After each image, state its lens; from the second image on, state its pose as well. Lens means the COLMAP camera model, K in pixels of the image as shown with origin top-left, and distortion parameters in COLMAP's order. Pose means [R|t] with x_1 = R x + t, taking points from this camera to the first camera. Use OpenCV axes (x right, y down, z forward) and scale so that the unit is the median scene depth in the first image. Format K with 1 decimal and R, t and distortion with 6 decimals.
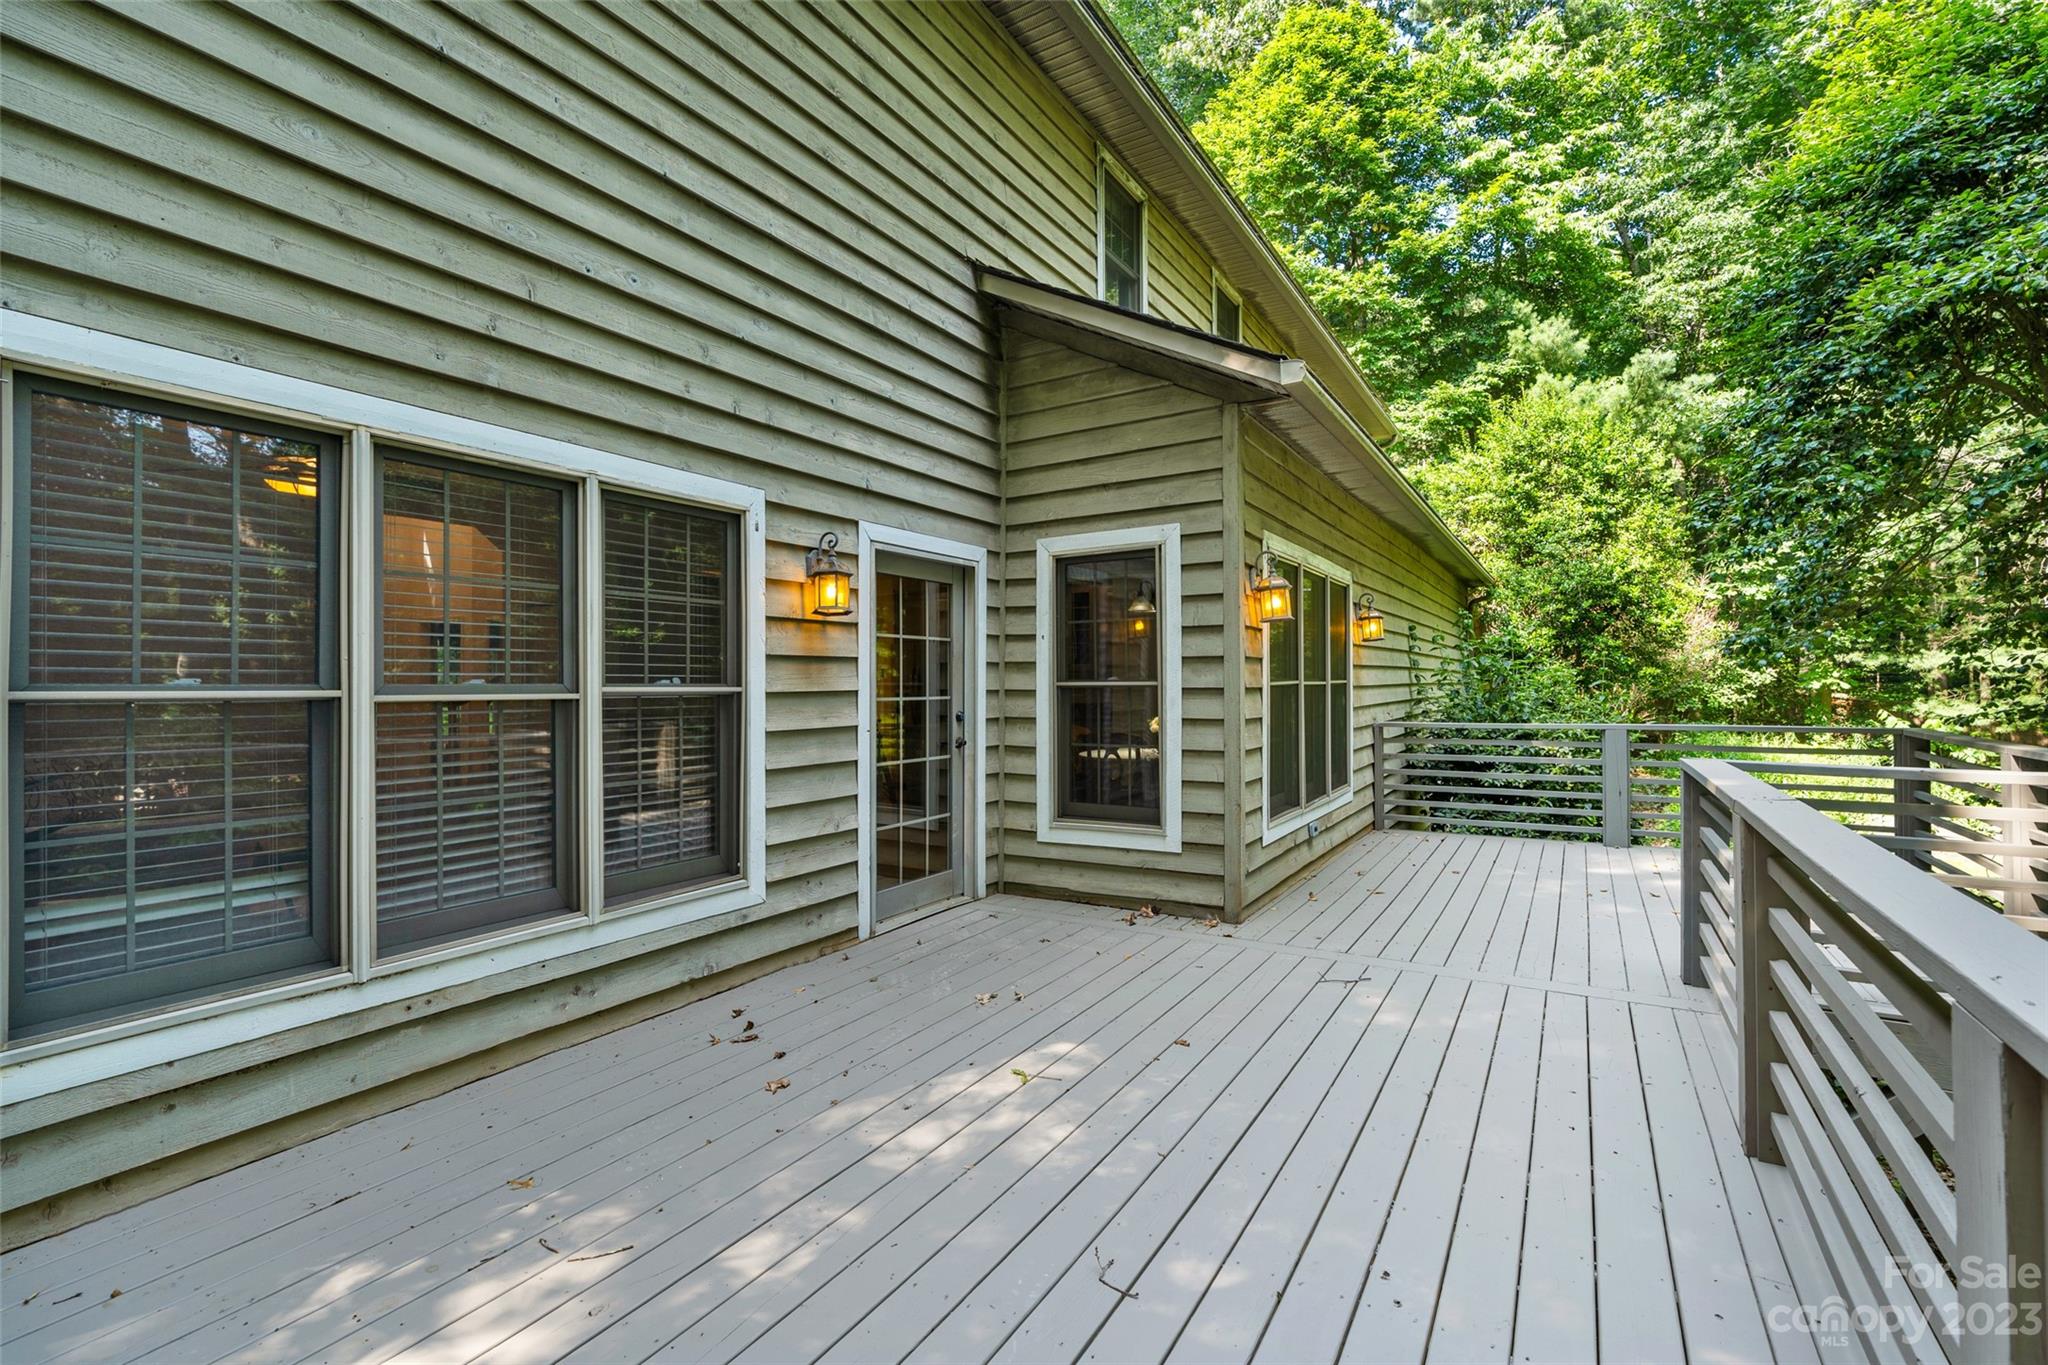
lens RADIAL K [[928.7, 0, 1027.4], [0, 928.7, 683.8], [0, 0, 1]] dist [-0.010141, 0.003979]
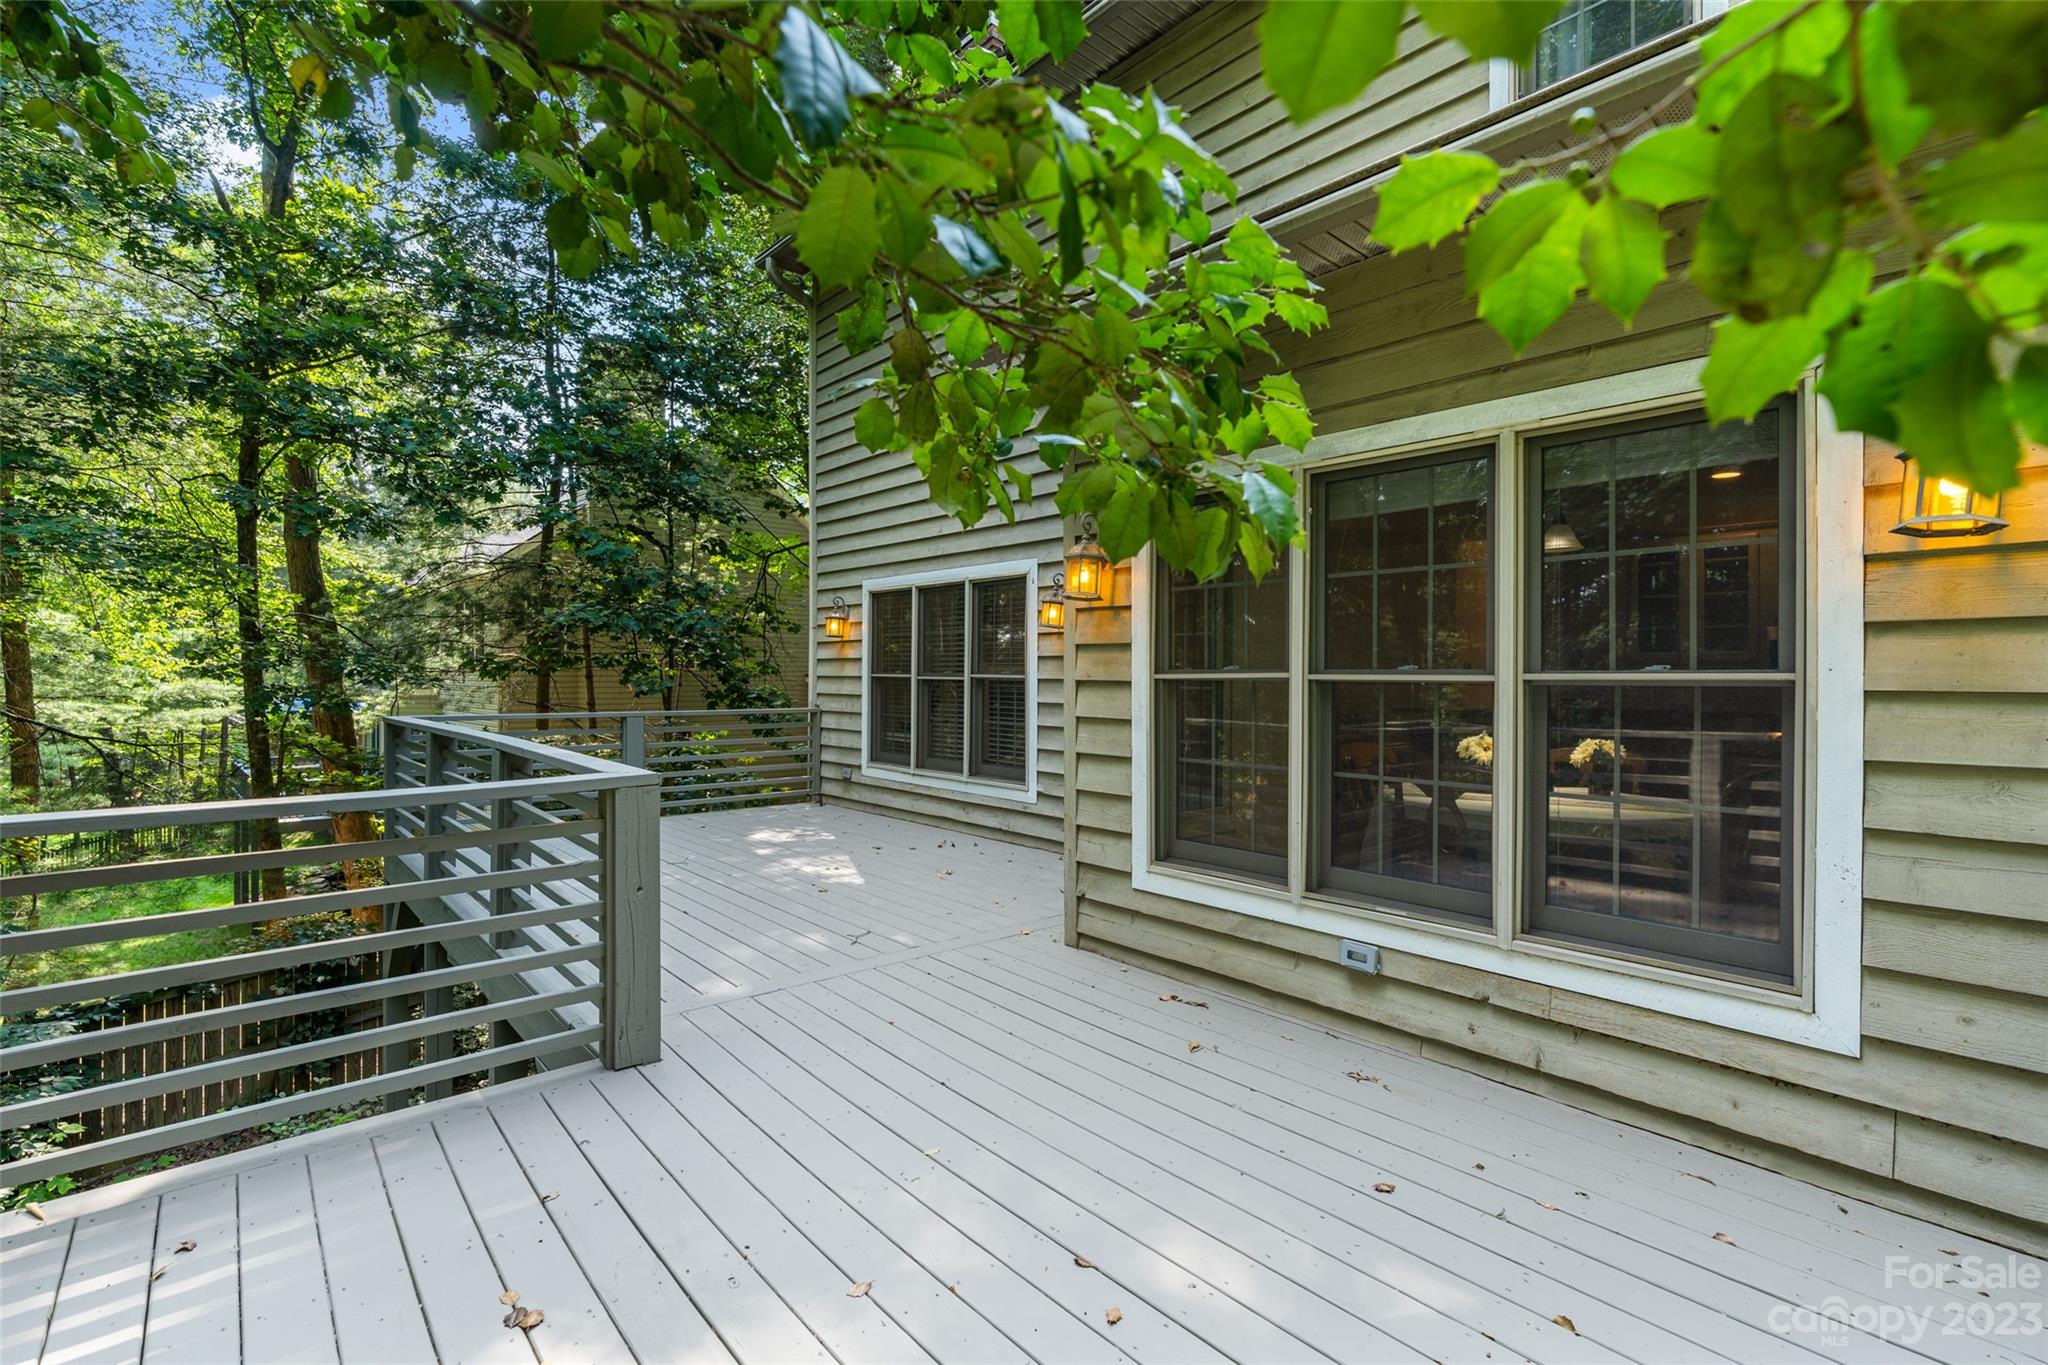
lens RADIAL K [[928.7, 0, 1027.4], [0, 928.7, 683.8], [0, 0, 1]] dist [-0.010141, 0.003979]
pose [[-0.304094, 0.019544, -0.952441, 1.157359], [0.005025, 0.999809, 0.018912, -0.012004], [0.952629, 0.000965, -0.304134, 1.309894]]
